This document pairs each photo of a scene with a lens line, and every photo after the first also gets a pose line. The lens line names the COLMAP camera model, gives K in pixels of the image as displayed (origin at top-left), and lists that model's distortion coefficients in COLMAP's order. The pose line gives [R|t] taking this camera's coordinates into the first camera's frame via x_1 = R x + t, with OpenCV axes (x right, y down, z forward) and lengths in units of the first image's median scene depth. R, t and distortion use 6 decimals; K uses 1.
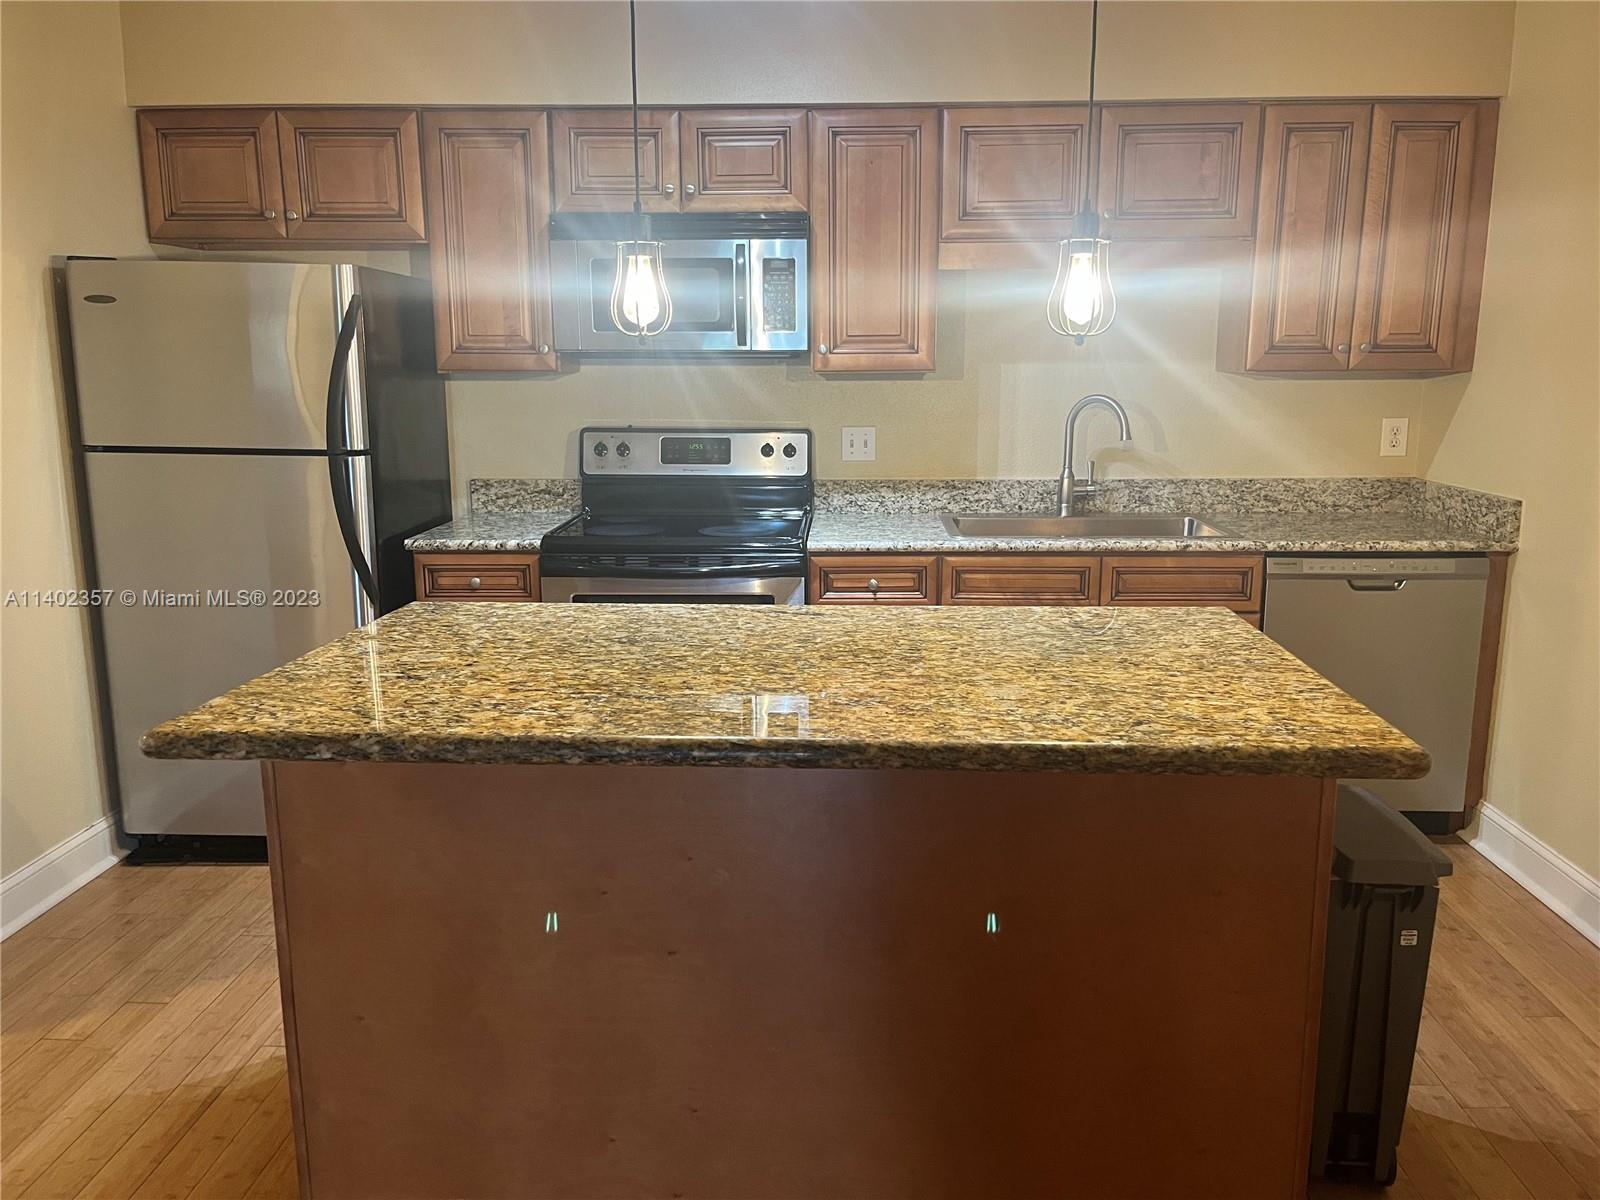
lens RADIAL K [[1219.5, 0, 806.4], [0, 1219.5, 601.5], [0, 0, 1]] dist [0.033982, -0.004829]
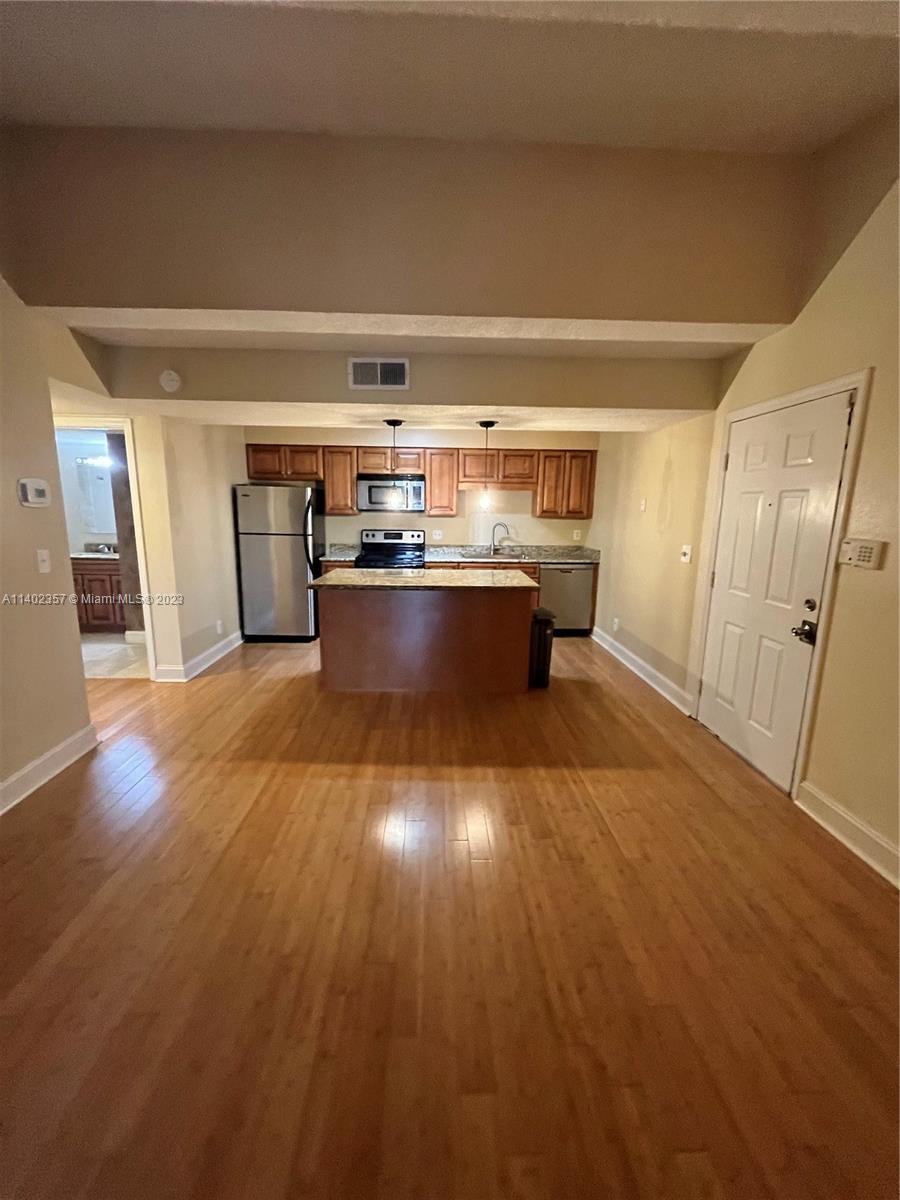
lens RADIAL K [[483.0, 0, 444.8], [0, 483.0, 596.2], [0, 0, 1]] dist [-0.002496, -0.000443]
pose [[0.997532, 0.002521, 0.070163, -0.040469], [-0.001762, 0.999939, -0.010870, 0.081733], [-0.070186, 0.010720, 0.997476, -0.513964]]
